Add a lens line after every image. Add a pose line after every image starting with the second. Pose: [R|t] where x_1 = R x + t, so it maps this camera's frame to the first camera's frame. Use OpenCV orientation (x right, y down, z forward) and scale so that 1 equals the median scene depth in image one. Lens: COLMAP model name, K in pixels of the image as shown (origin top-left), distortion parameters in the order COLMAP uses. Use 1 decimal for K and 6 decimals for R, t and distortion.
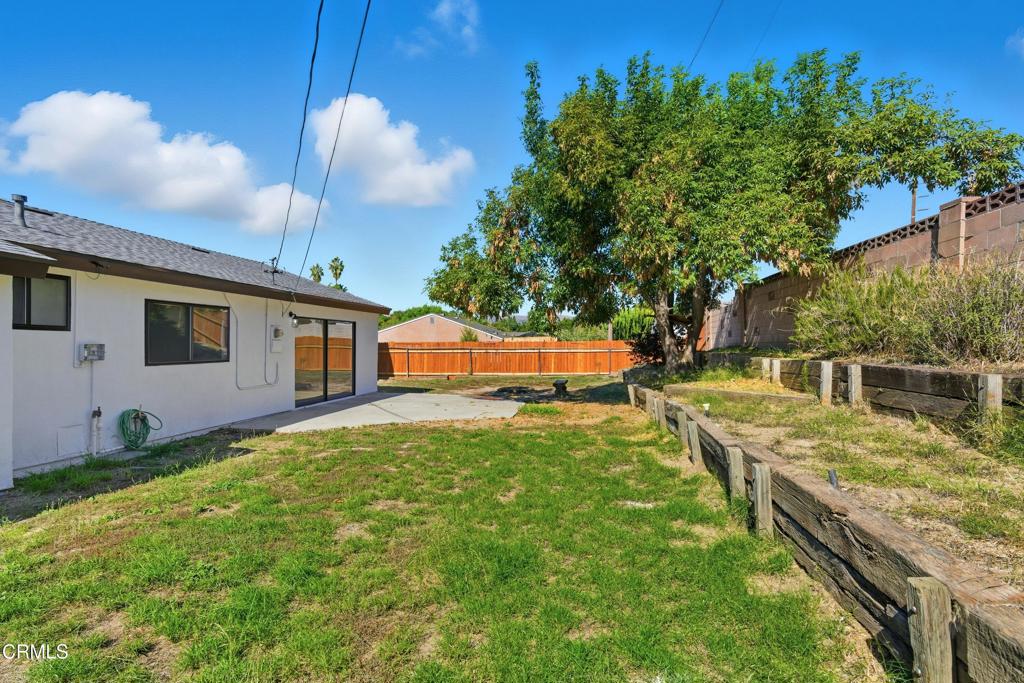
lens RADIAL K [[541.0, 0, 512.0], [0, 541.0, 341.5], [0, 0, 1]] dist [-0.000594, -0.000061]
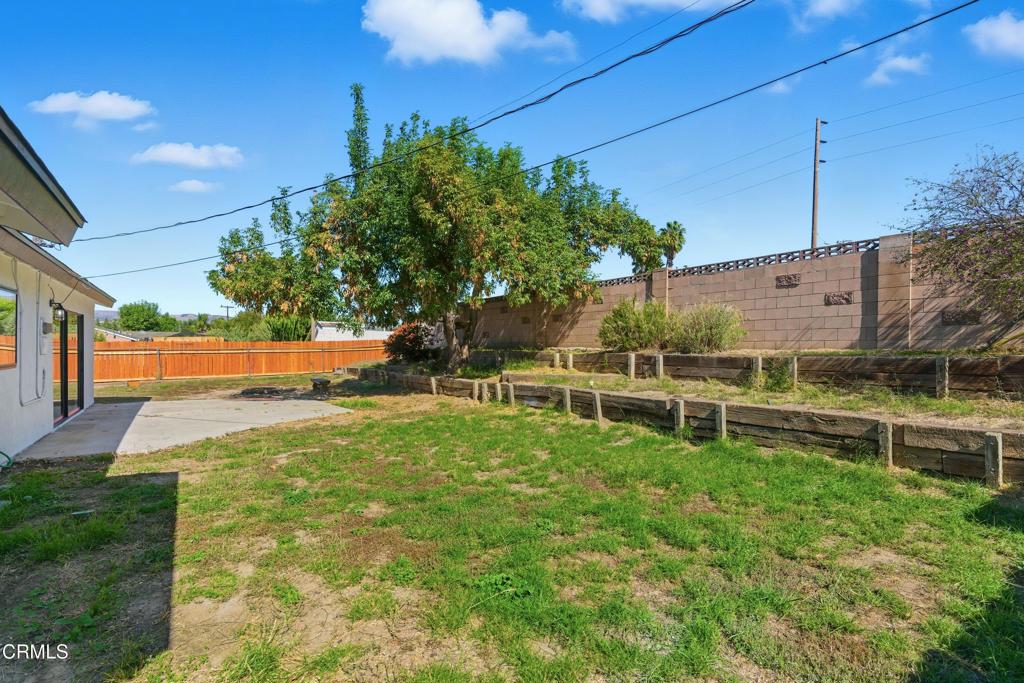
lens RADIAL K [[486.4, 0, 512.0], [0, 486.4, 341.5], [0, 0, 1]] dist [-0.000355, 0.000077]
pose [[0.718320, 0.005502, 0.695691, -0.580276], [-0.003613, 0.999985, -0.004178, 0.004286], [-0.695703, 0.000487, 0.718329, 0.110340]]
